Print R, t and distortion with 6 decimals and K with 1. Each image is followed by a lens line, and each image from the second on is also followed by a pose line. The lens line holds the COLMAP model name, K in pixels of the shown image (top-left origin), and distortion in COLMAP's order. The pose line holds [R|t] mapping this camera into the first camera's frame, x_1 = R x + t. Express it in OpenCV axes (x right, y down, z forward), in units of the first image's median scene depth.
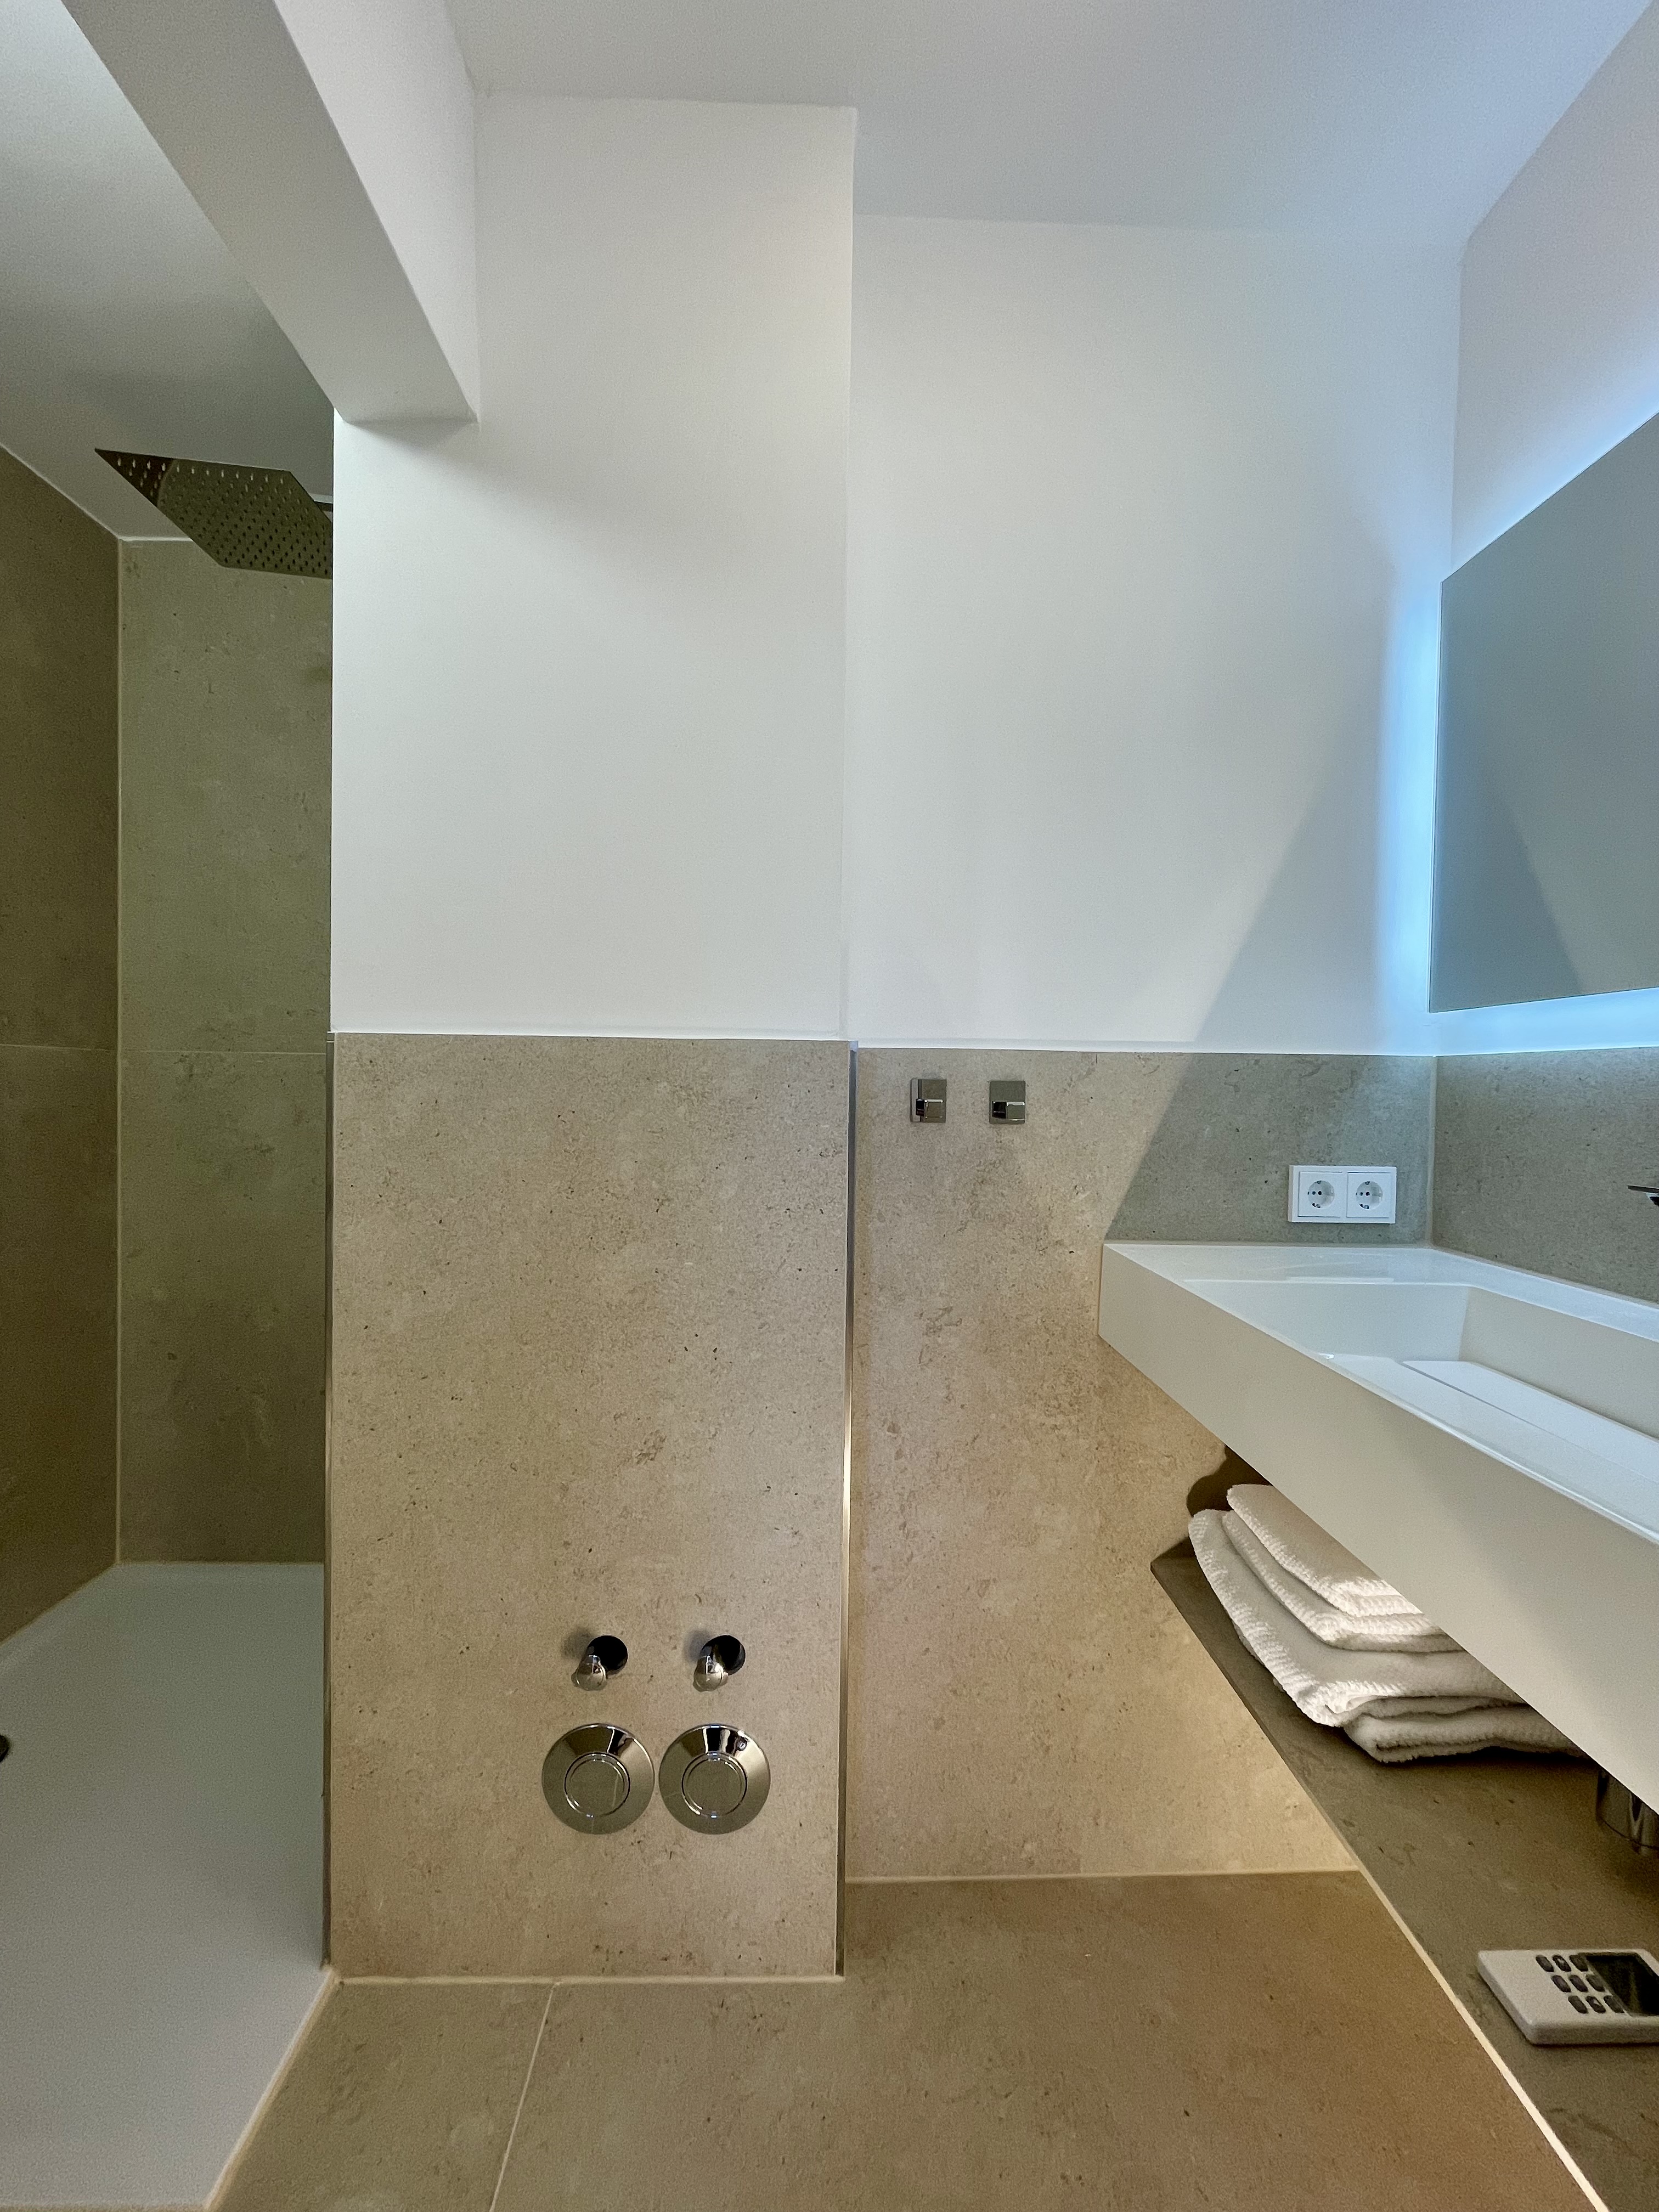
lens RADIAL K [[888.4, 0, 825.7], [0, 888.4, 1103.6], [0, 0, 1]] dist [-0.003090, -0.000220]
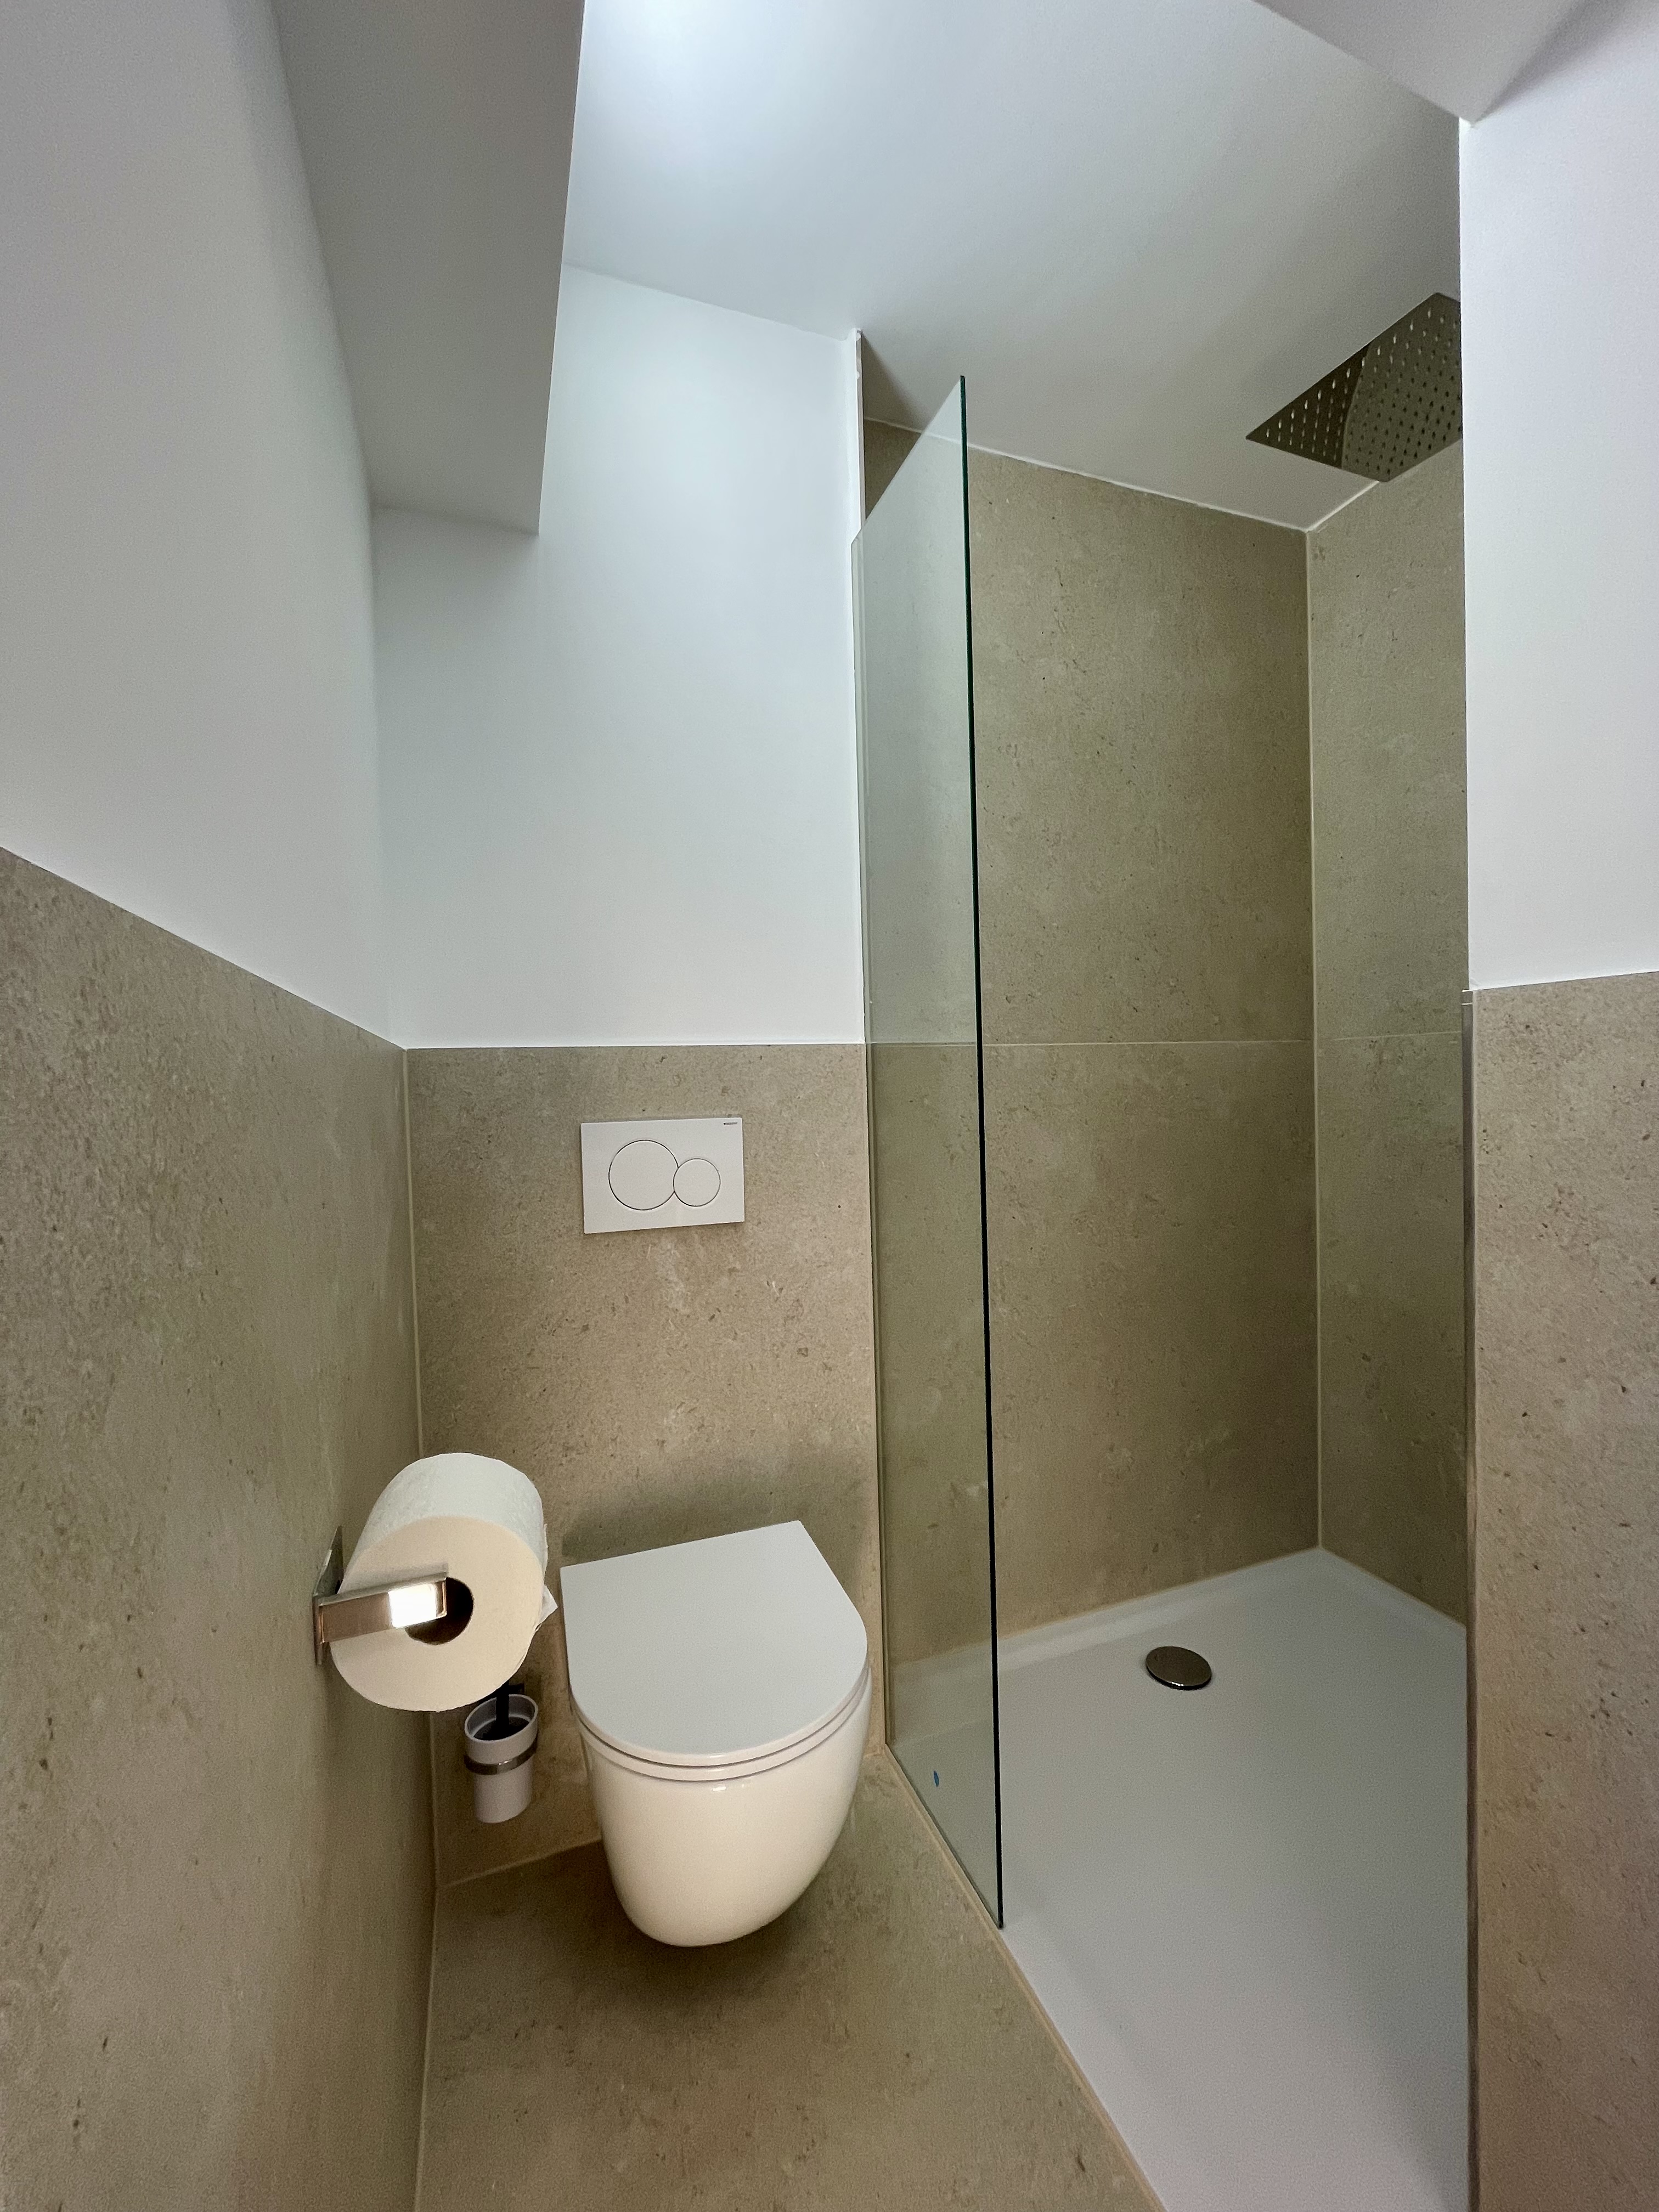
lens RADIAL K [[888.4, 0, 825.7], [0, 888.4, 1103.6], [0, 0, 1]] dist [-0.003090, -0.000220]
pose [[0.325733, -0.001312, -0.945461, -0.033520], [0.013508, 0.999903, 0.003266, 0.001570], [0.945365, -0.013835, 0.325720, 0.198752]]
